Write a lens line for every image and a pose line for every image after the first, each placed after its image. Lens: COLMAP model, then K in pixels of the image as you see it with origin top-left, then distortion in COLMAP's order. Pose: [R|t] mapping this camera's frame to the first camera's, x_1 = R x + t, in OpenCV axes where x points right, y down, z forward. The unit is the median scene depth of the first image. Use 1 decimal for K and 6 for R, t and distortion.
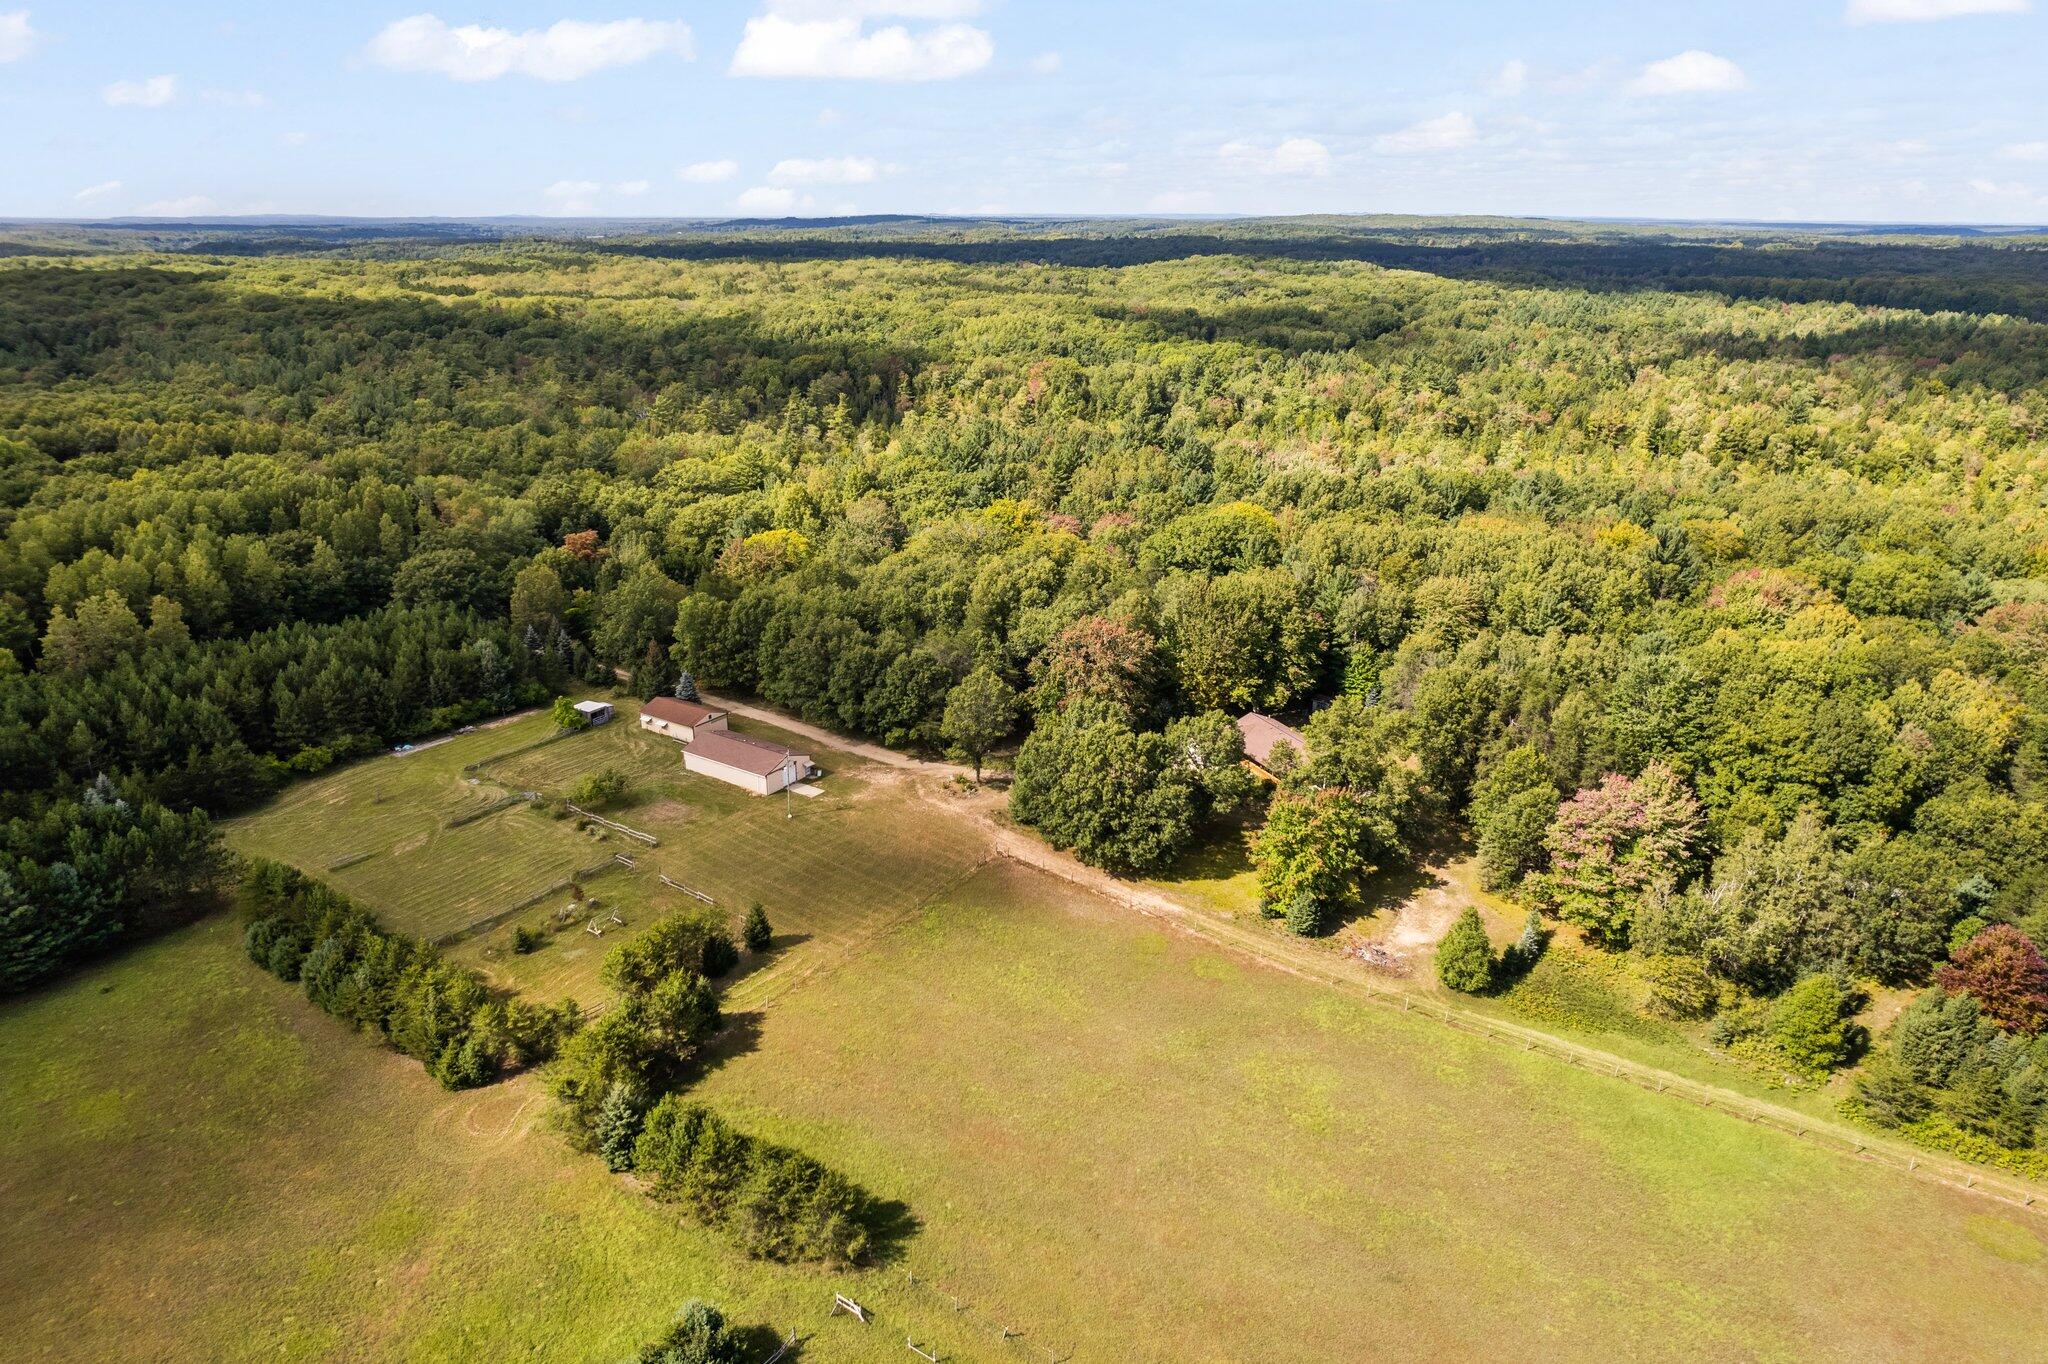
lens RADIAL K [[1271.2, 0, 1024.0], [0, 1271.2, 682.0], [0, 0, 1]] dist [-0.037429, -0.001125]
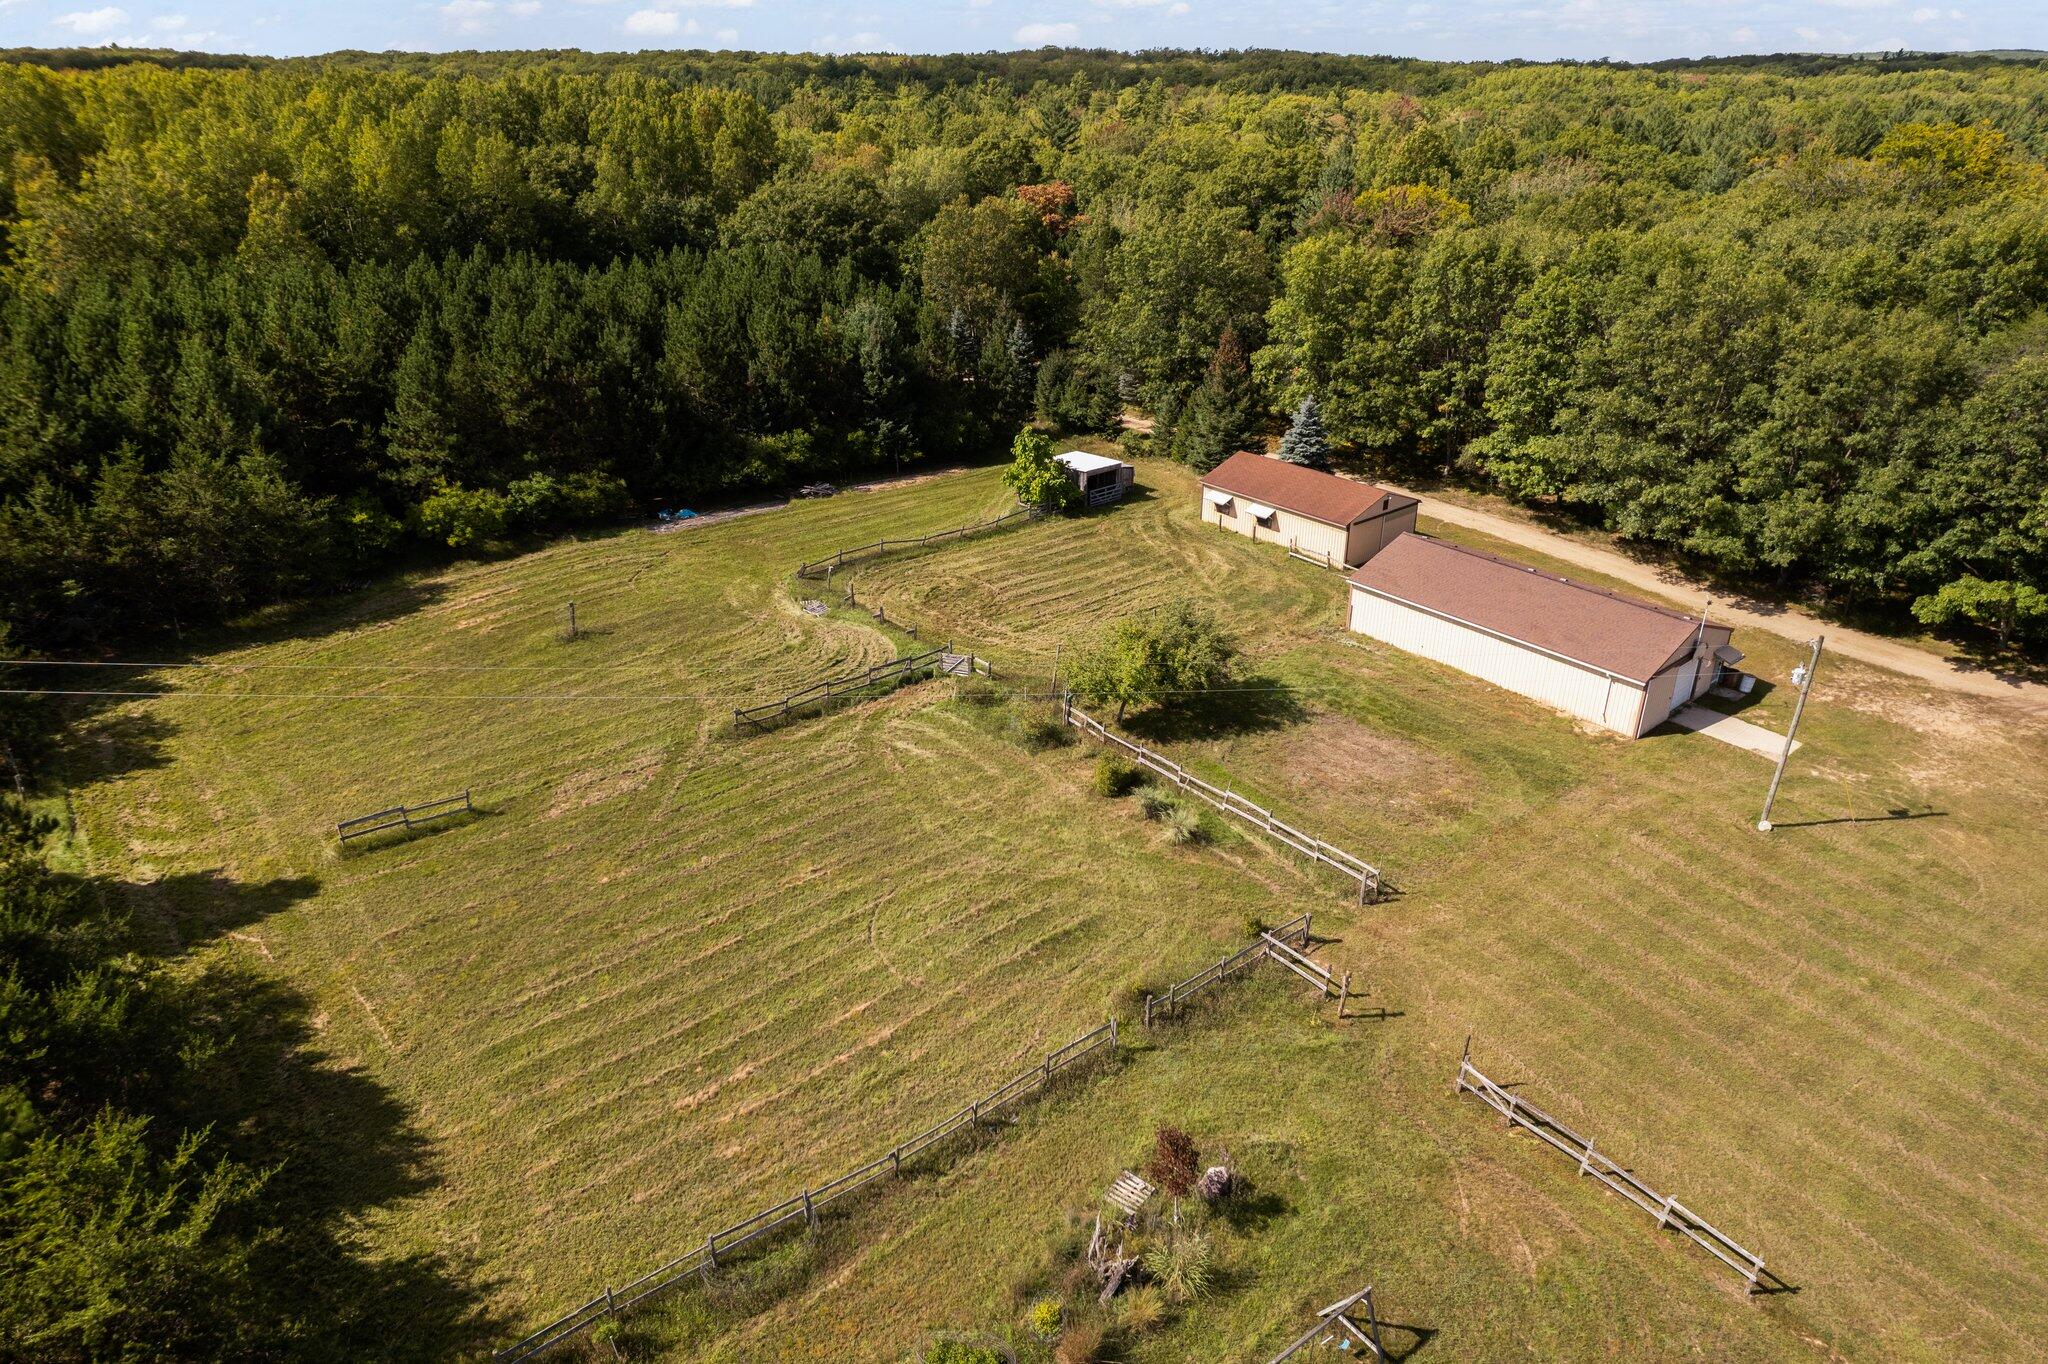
lens RADIAL K [[1271.2, 0, 1024.0], [0, 1271.2, 682.0], [0, 0, 1]] dist [-0.037429, -0.001125]
pose [[0.957019, 0.116103, -0.265771, -0.248365], [-0.086866, 0.989054, 0.119275, 0.045656], [0.276710, -0.091062, 0.956629, 0.594109]]
